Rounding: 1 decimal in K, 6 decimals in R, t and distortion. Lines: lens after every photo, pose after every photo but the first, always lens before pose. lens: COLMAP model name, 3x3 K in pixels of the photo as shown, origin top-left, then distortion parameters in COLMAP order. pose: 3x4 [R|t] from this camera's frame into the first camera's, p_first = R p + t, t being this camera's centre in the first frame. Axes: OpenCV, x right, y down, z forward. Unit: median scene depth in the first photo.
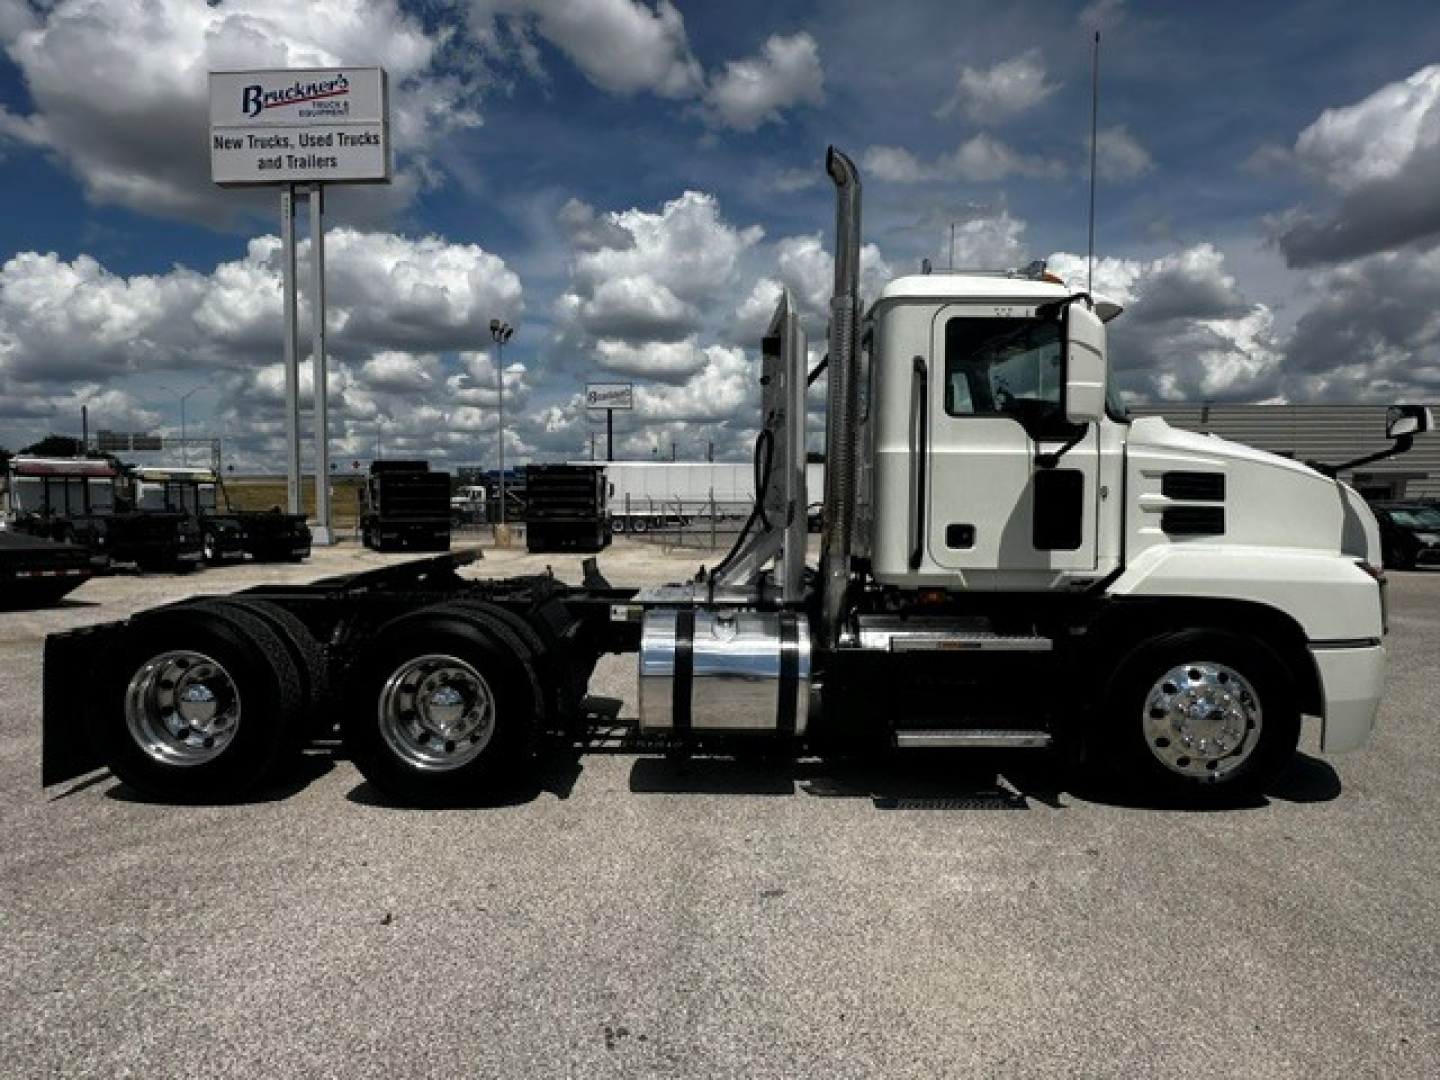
lens RADIAL K [[974.1, 0, 720.0], [0, 974.1, 540.0], [0, 0, 1]] dist [0.036924, -0.046287]
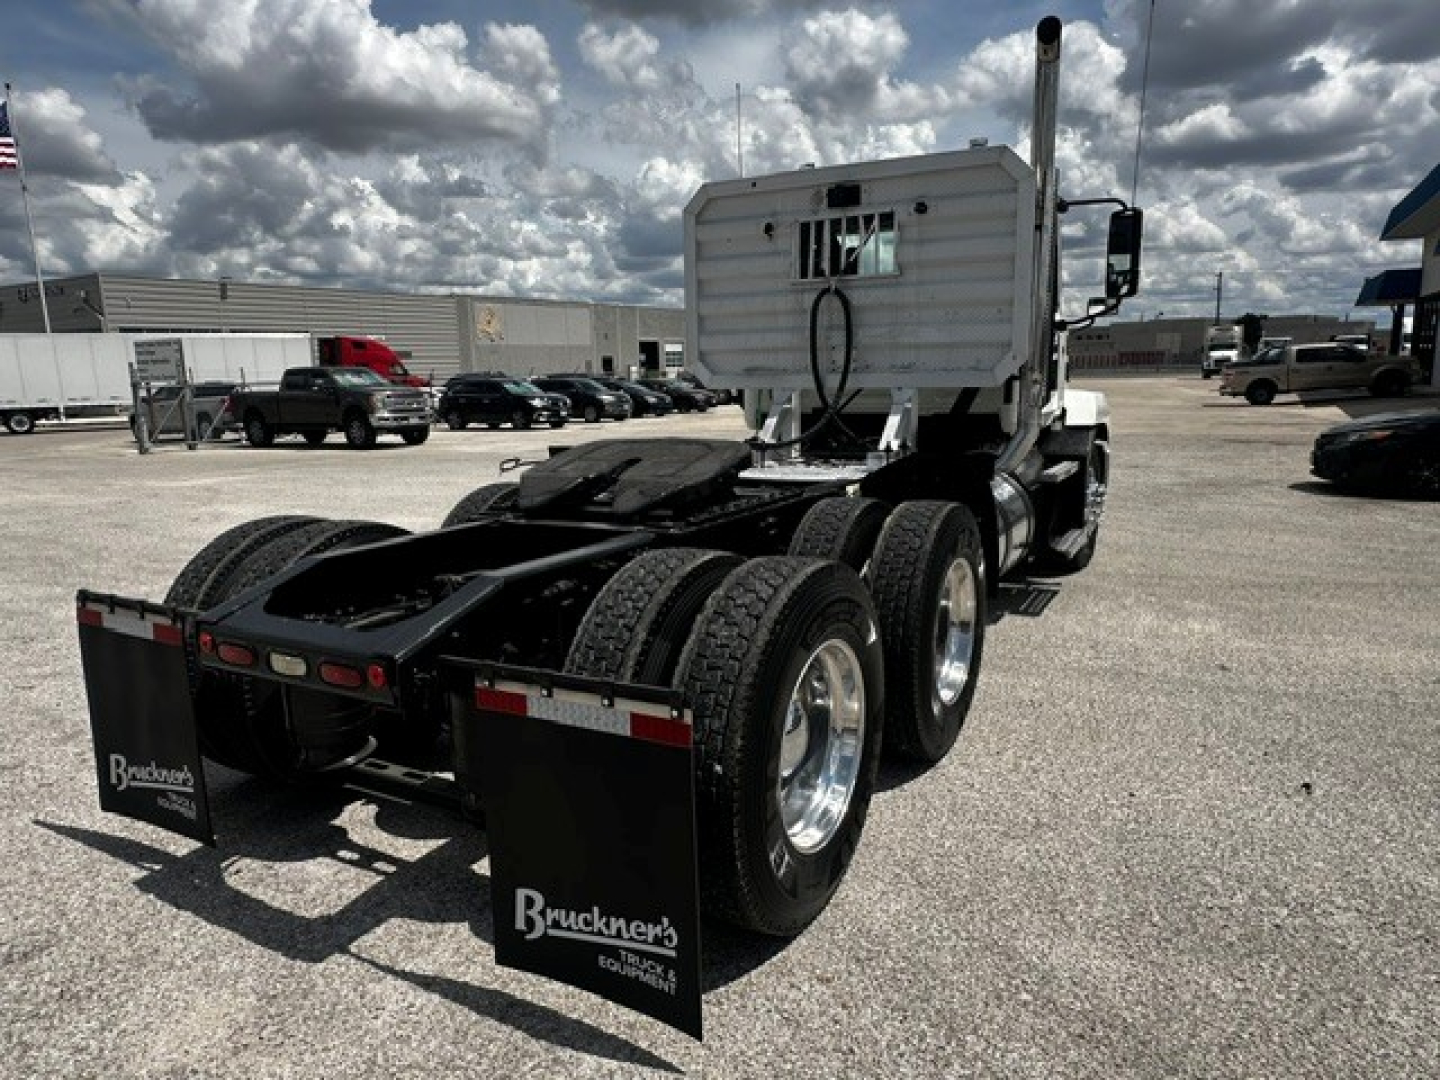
lens RADIAL K [[974.1, 0, 720.0], [0, 974.1, 540.0], [0, 0, 1]] dist [0.036924, -0.046287]
pose [[0.426032, -0.168809, 0.888820, -0.108431], [0.065134, 0.985612, 0.155972, -0.003626], [-0.902360, -0.008556, 0.430897, 0.084868]]
